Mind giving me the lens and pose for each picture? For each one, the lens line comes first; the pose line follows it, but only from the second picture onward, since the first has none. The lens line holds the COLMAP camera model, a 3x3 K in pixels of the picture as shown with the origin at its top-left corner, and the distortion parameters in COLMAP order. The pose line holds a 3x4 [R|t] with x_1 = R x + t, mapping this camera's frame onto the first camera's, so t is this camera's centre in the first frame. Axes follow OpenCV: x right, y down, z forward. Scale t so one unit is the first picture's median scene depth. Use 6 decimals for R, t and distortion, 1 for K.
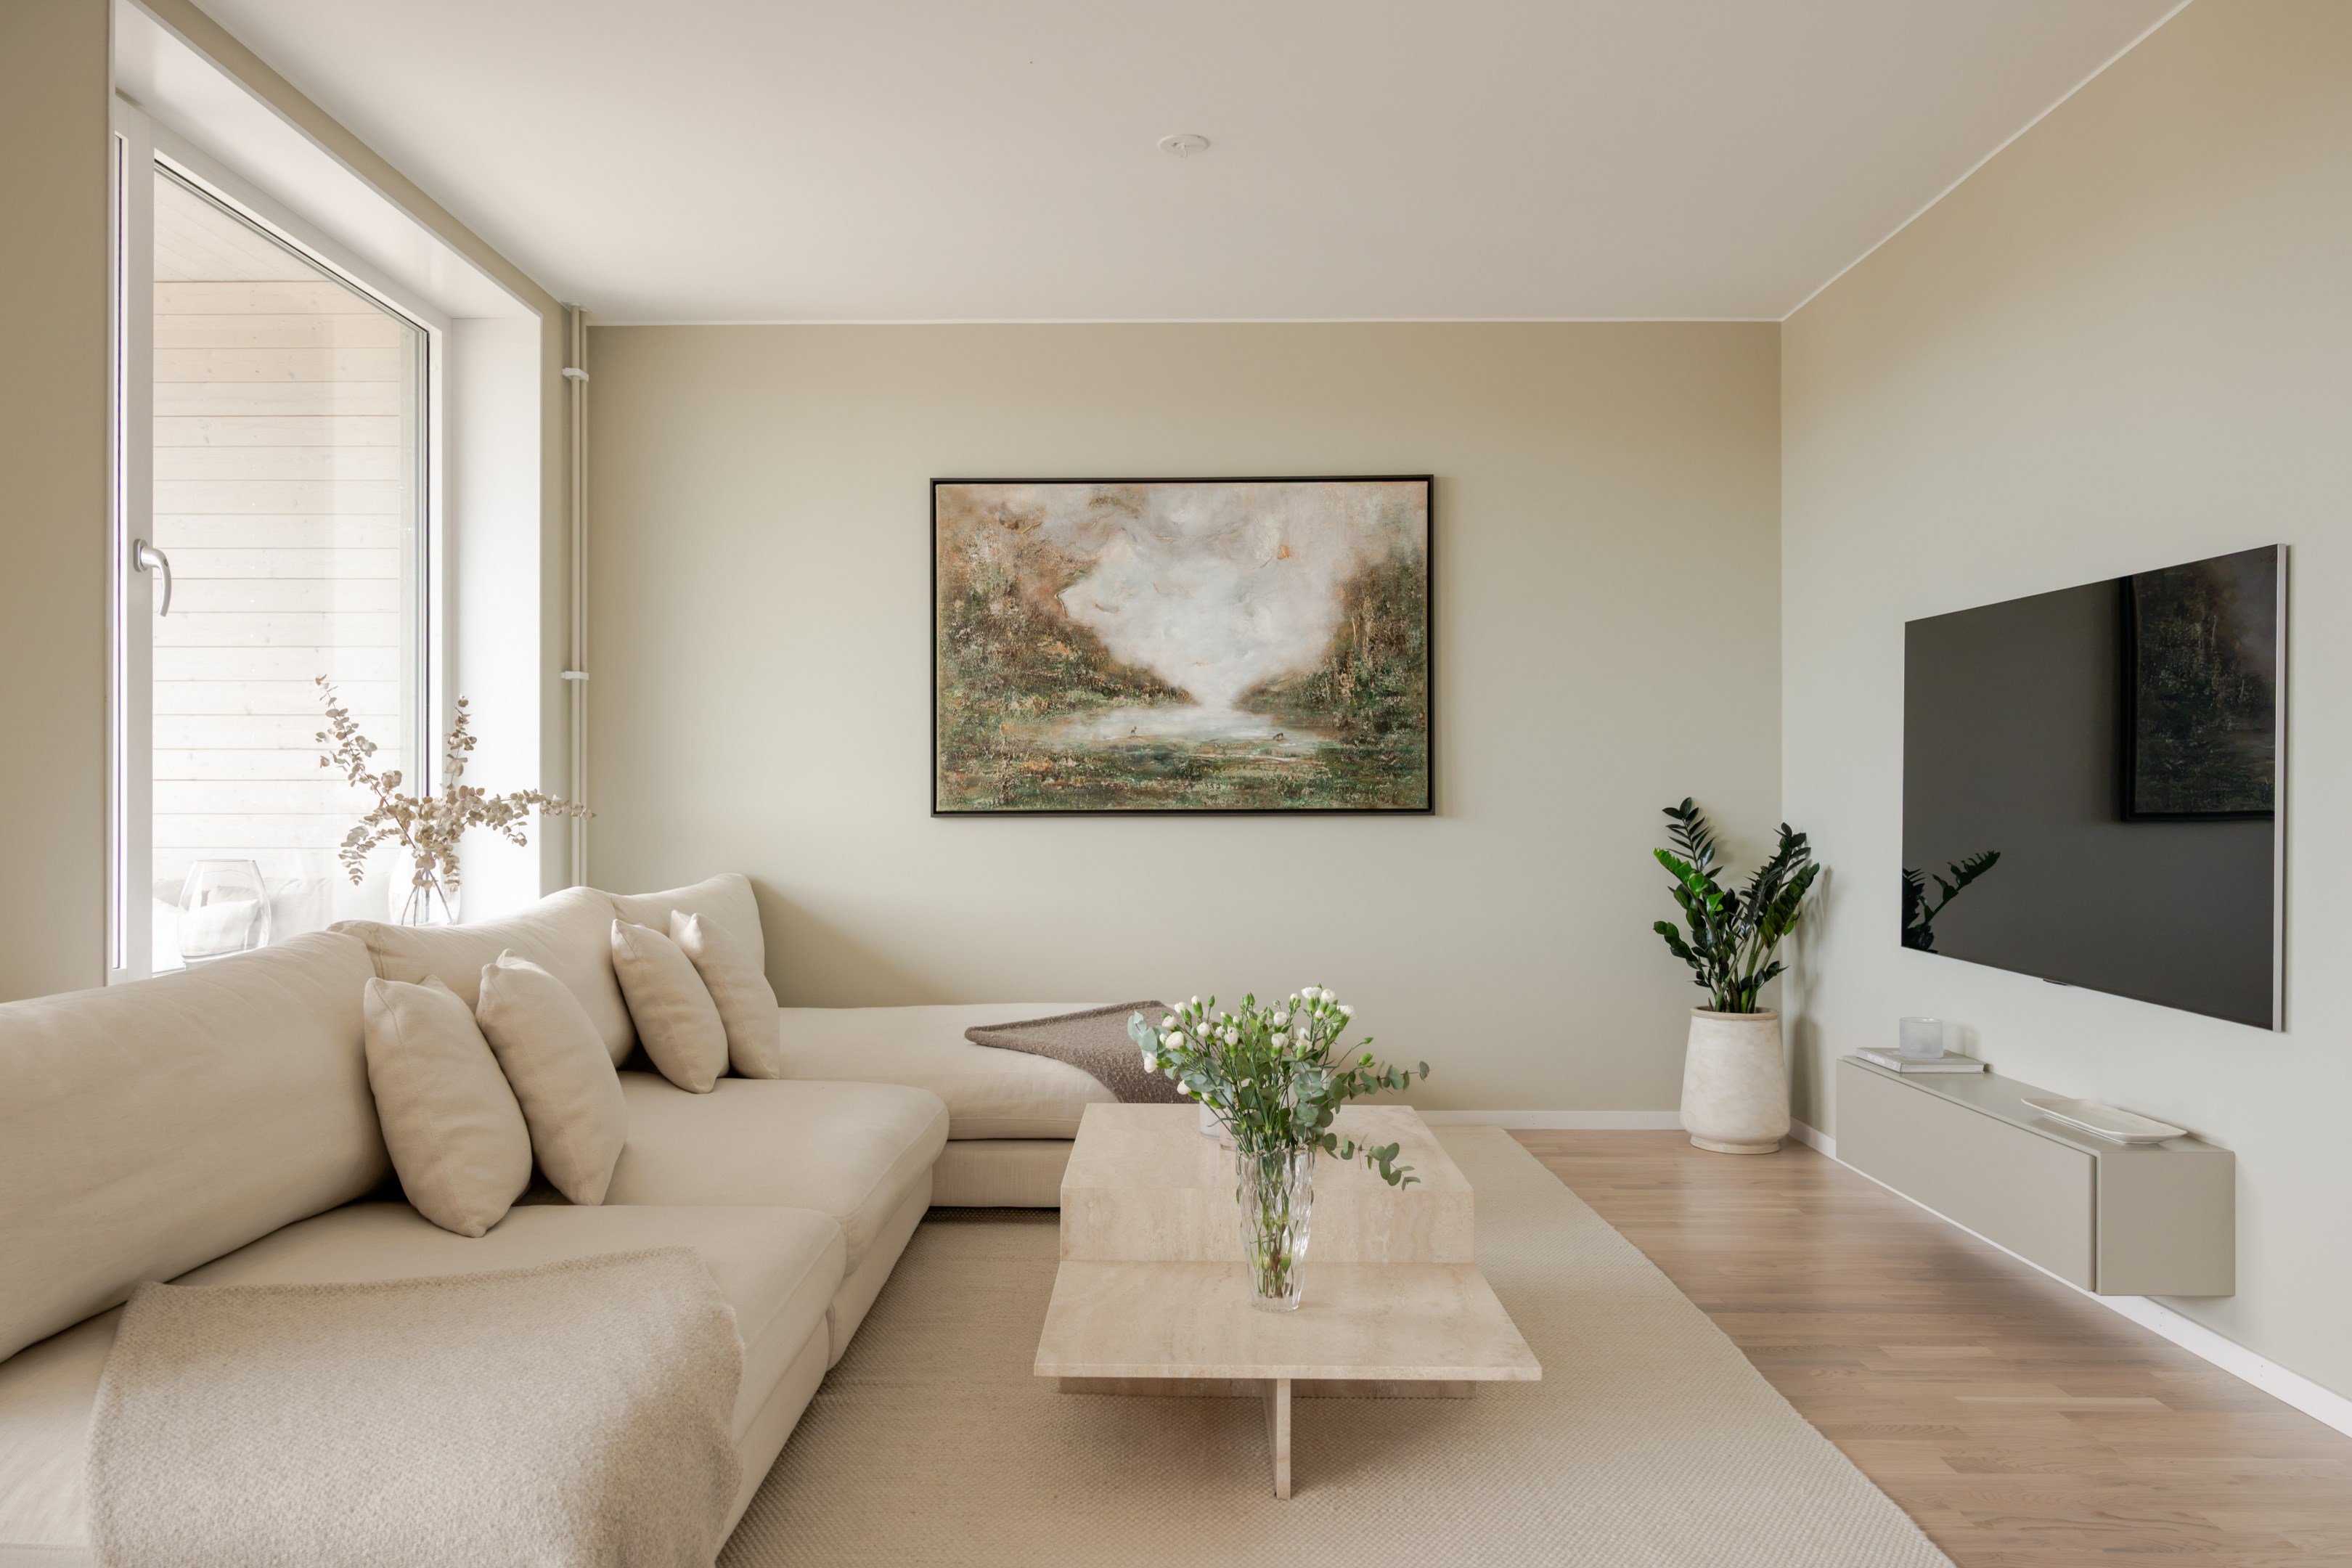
lens RADIAL K [[1699.6, 0, 1151.1], [0, 1699.6, 799.5], [0, 0, 1]] dist [-0.008956, 0.001288]
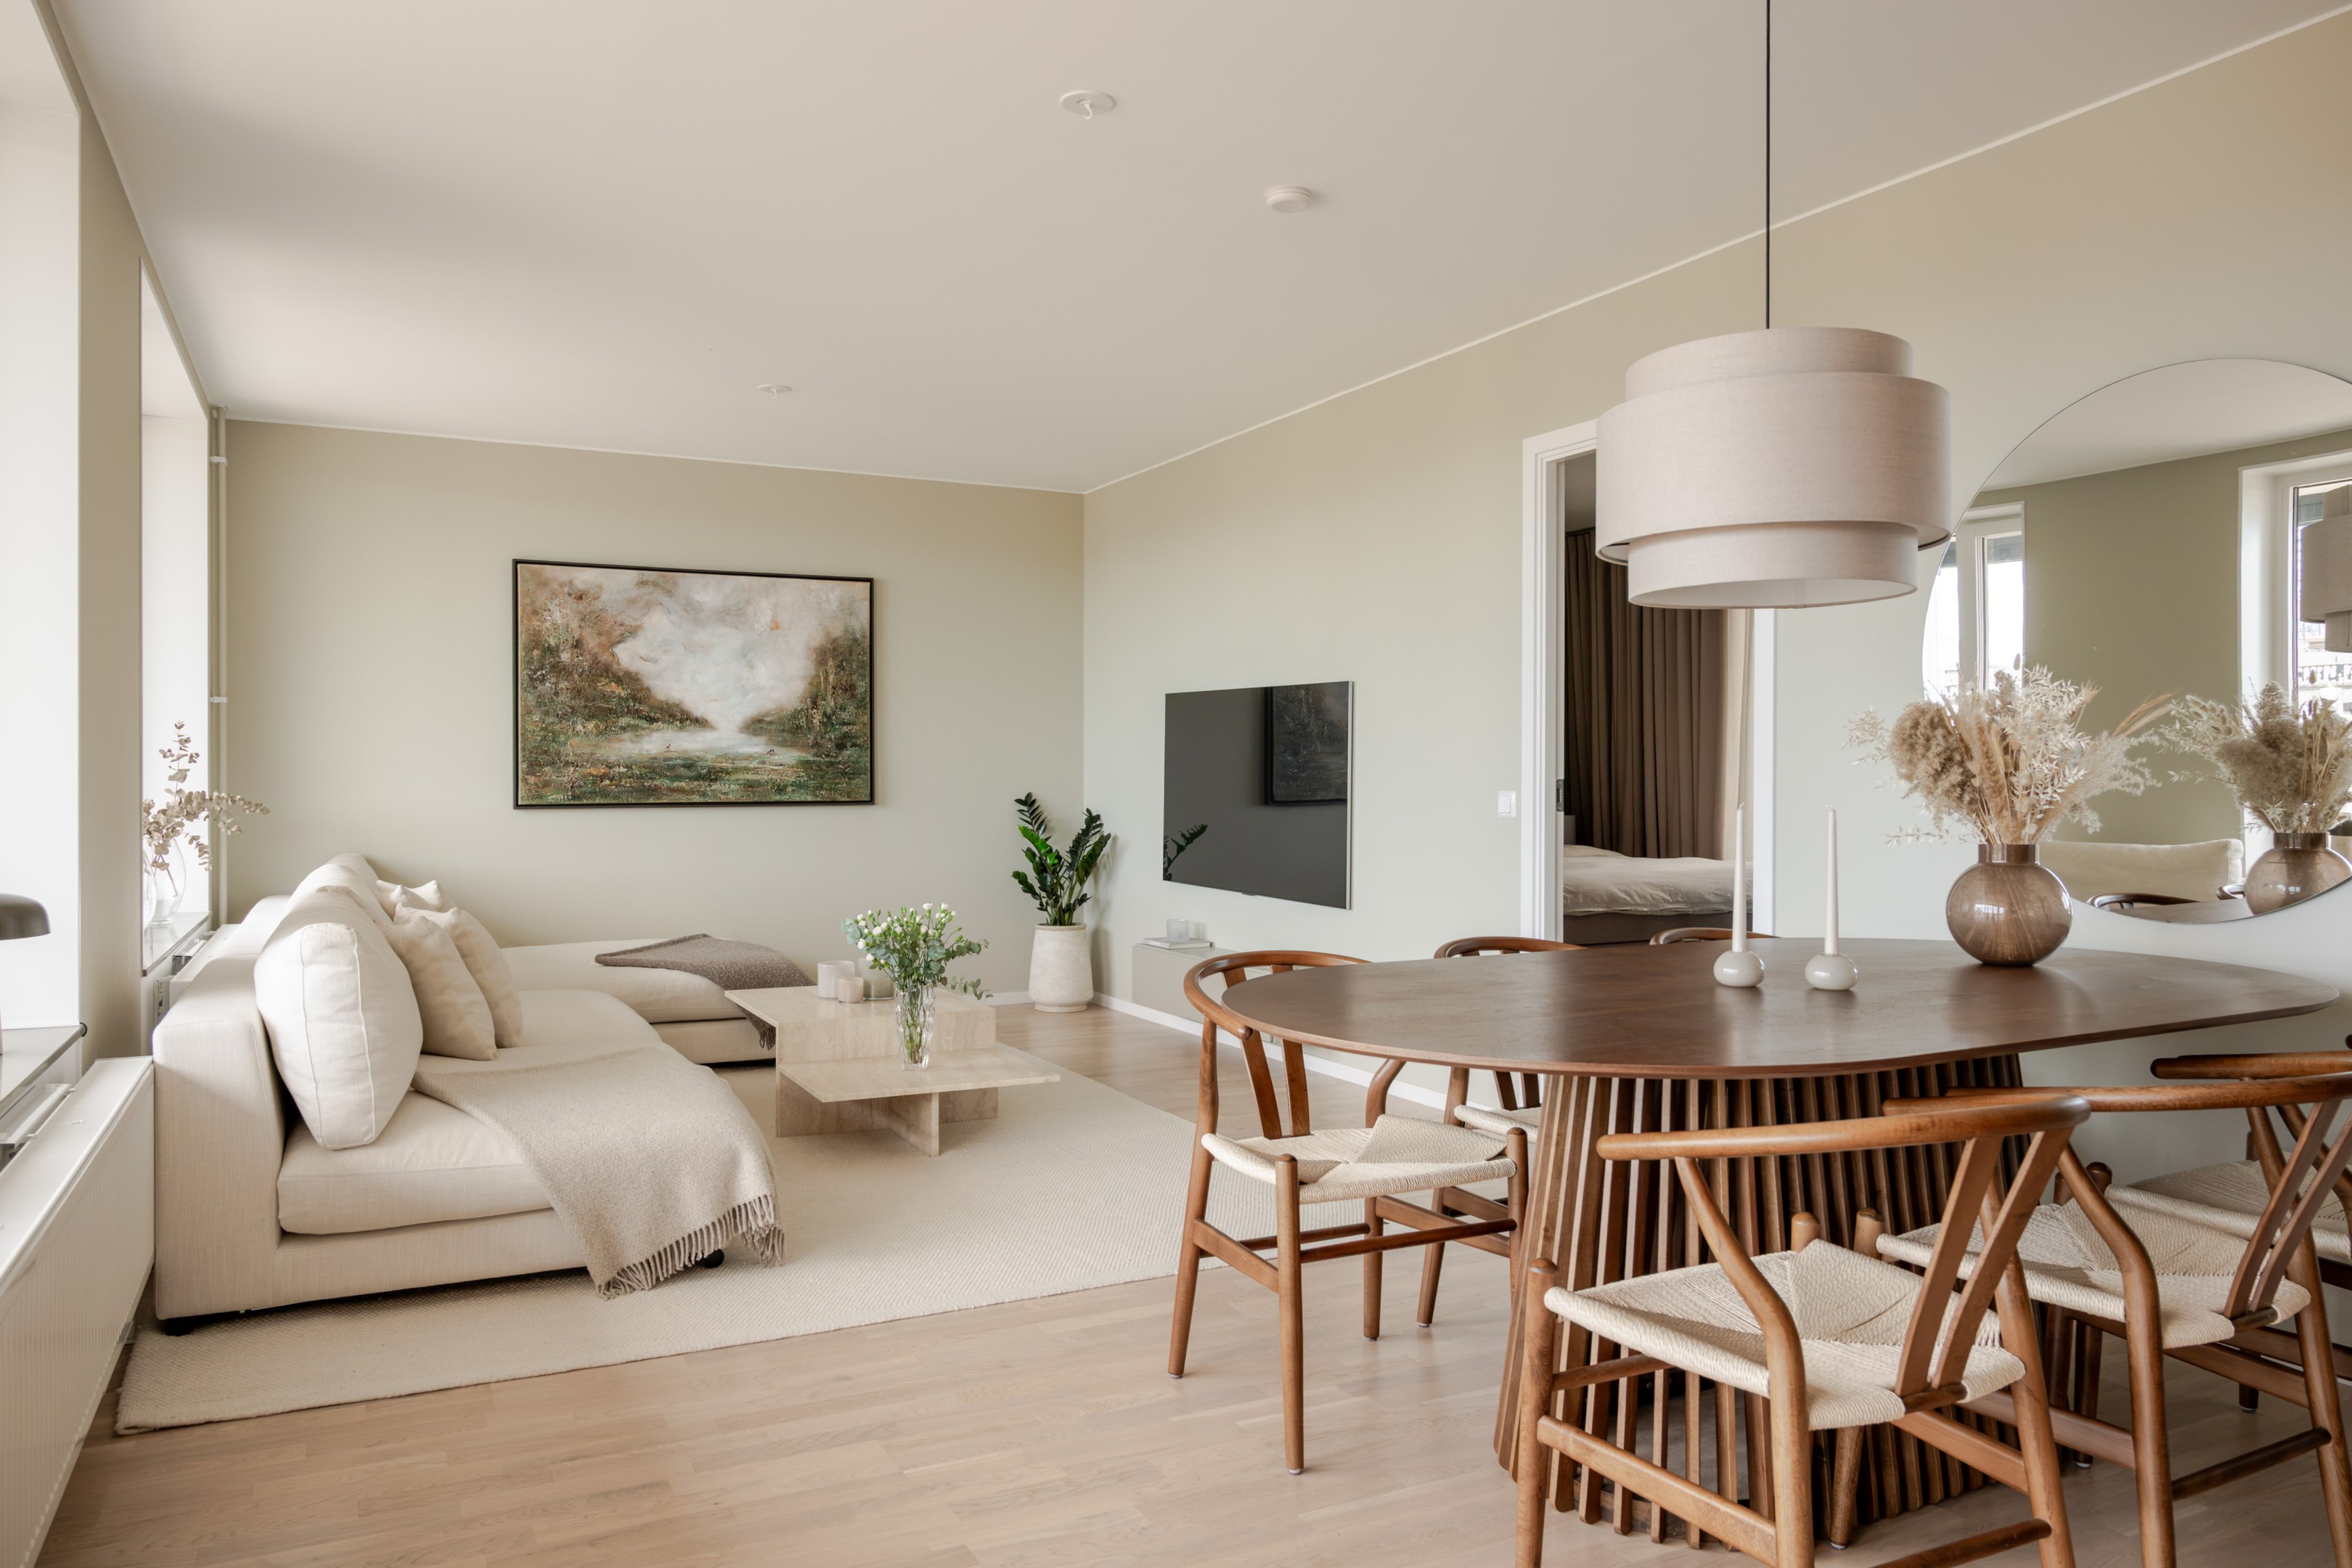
lens RADIAL K [[1602.4, 0, 1184.1], [0, 1602.4, 785.4], [0, 0, 1]] dist [0.002450, 0.001062]
pose [[0.880004, -0.001601, 0.474963, -0.266794], [-0.002144, 0.999971, 0.007342, -0.019048], [-0.474961, -0.007479, 0.879975, -0.380702]]
